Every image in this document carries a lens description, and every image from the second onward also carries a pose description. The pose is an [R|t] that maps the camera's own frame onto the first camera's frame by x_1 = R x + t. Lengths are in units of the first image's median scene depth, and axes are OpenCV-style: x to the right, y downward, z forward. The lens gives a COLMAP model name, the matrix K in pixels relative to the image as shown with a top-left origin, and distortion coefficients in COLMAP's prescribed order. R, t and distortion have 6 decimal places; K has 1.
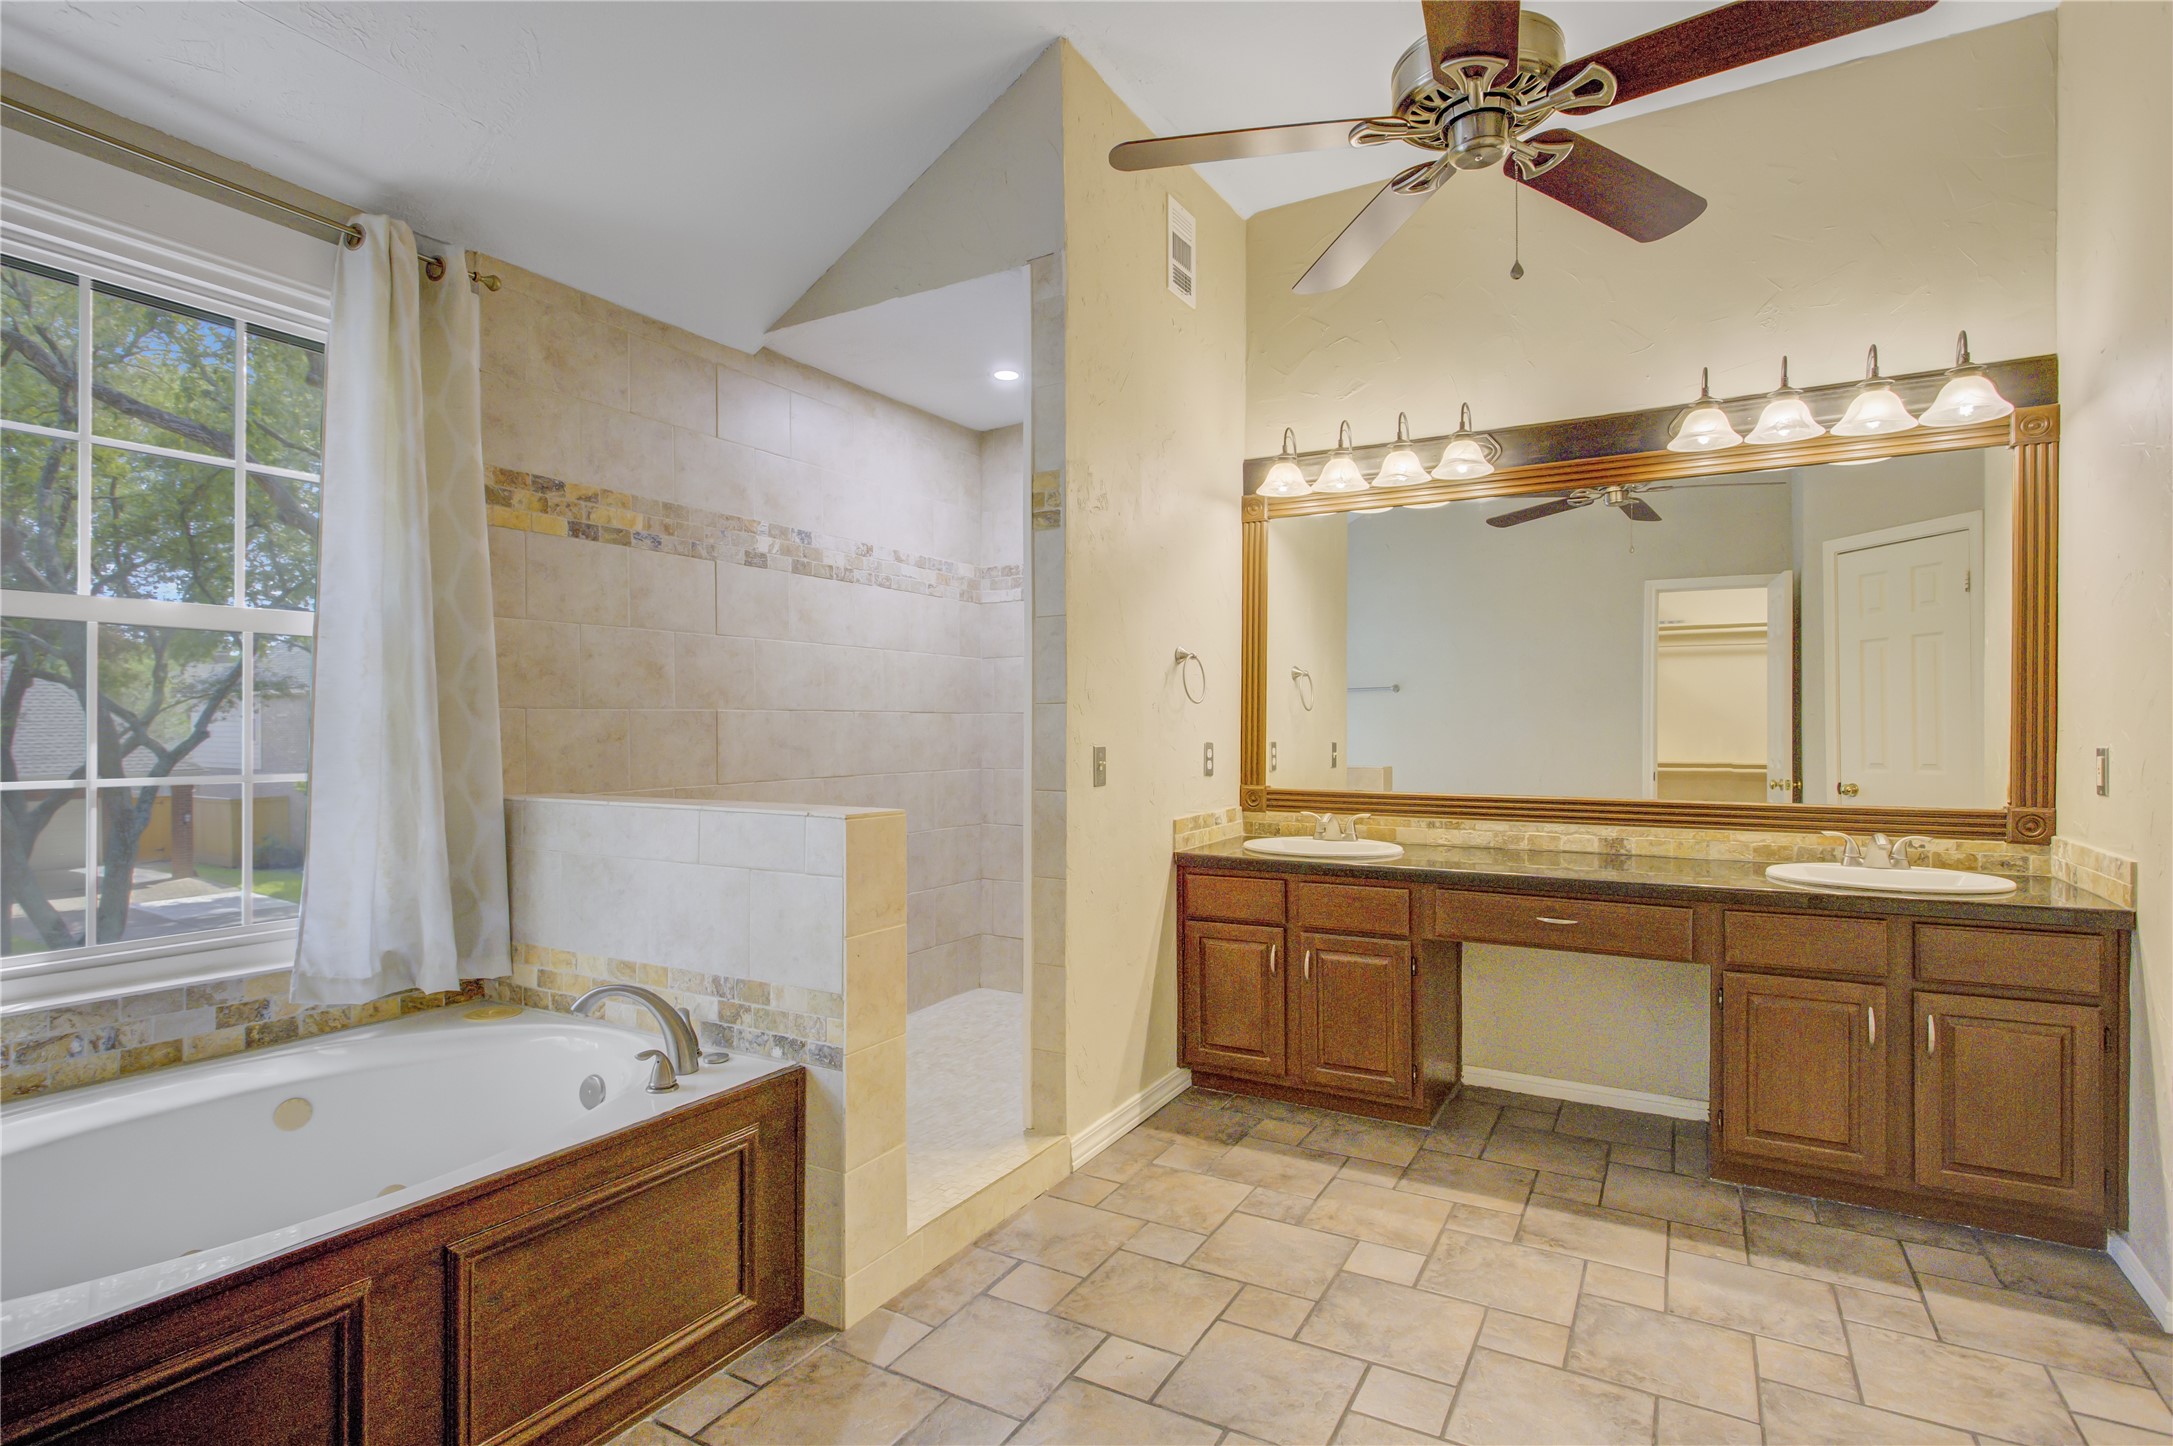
lens RADIAL K [[1080.6, 0, 1089.0], [0, 1080.6, 736.2], [0, 0, 1]] dist [-0.007001, -0.000092]
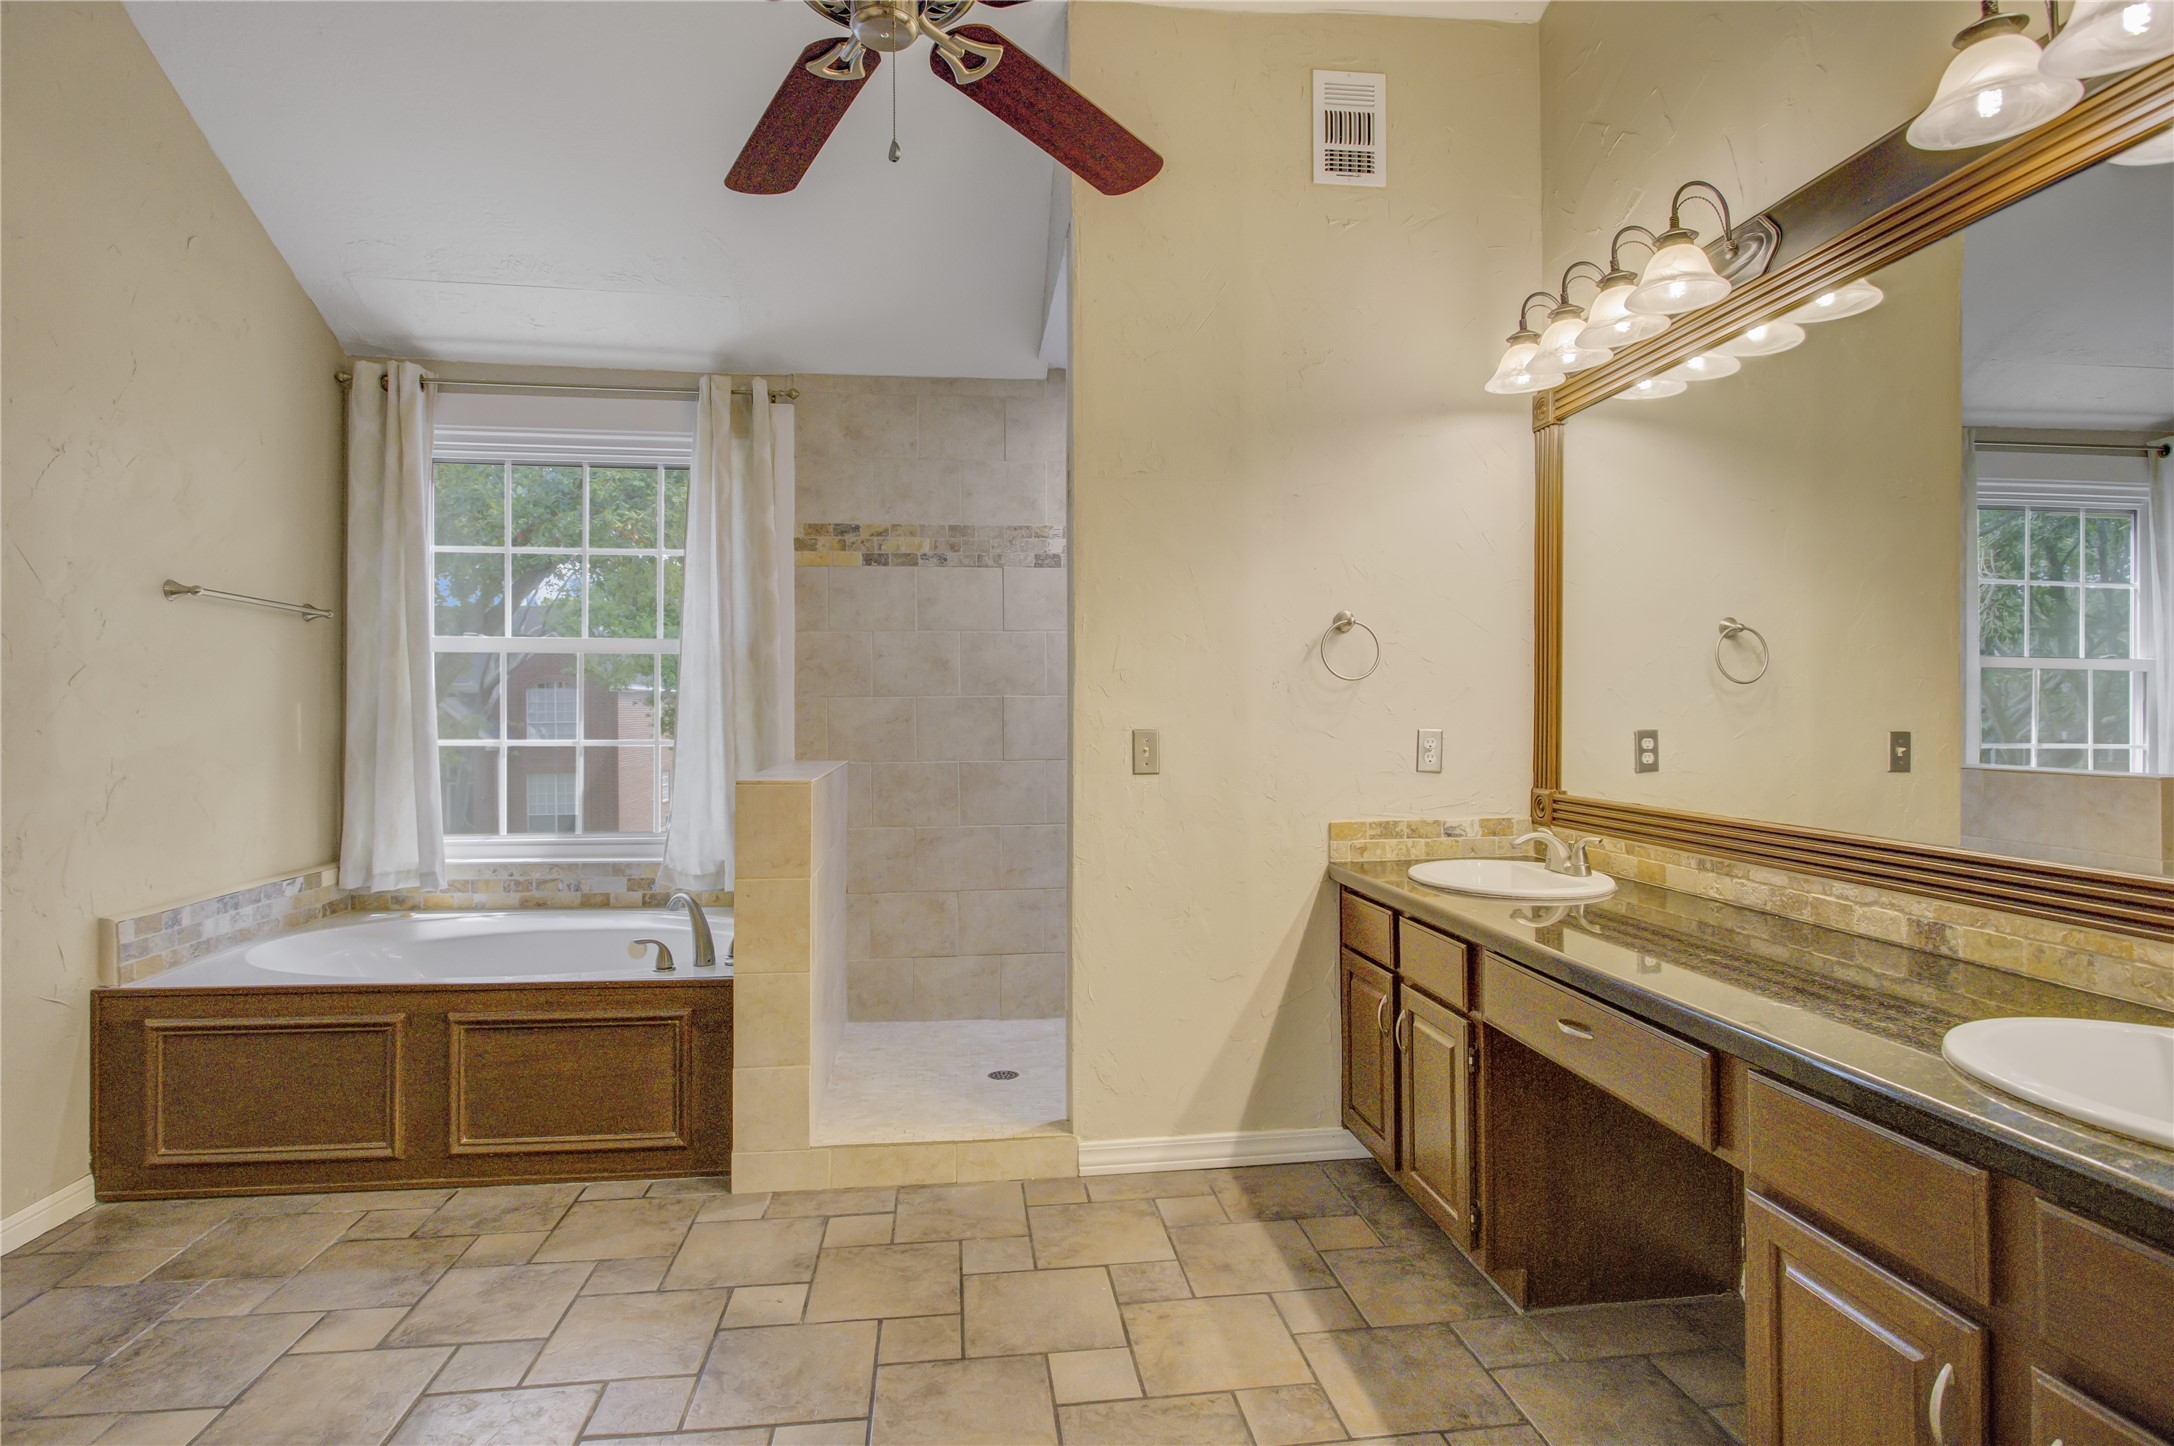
lens RADIAL K [[1121.0, 0, 1096.6], [0, 1121.0, 713.9], [0, 0, 1]] dist [-0.018266, 0.001053]
pose [[0.596676, 0.000714, -0.802482, 0.776059], [-0.005564, 0.999979, -0.003246, -0.001792], [0.802463, 0.006402, 0.596668, 0.413547]]
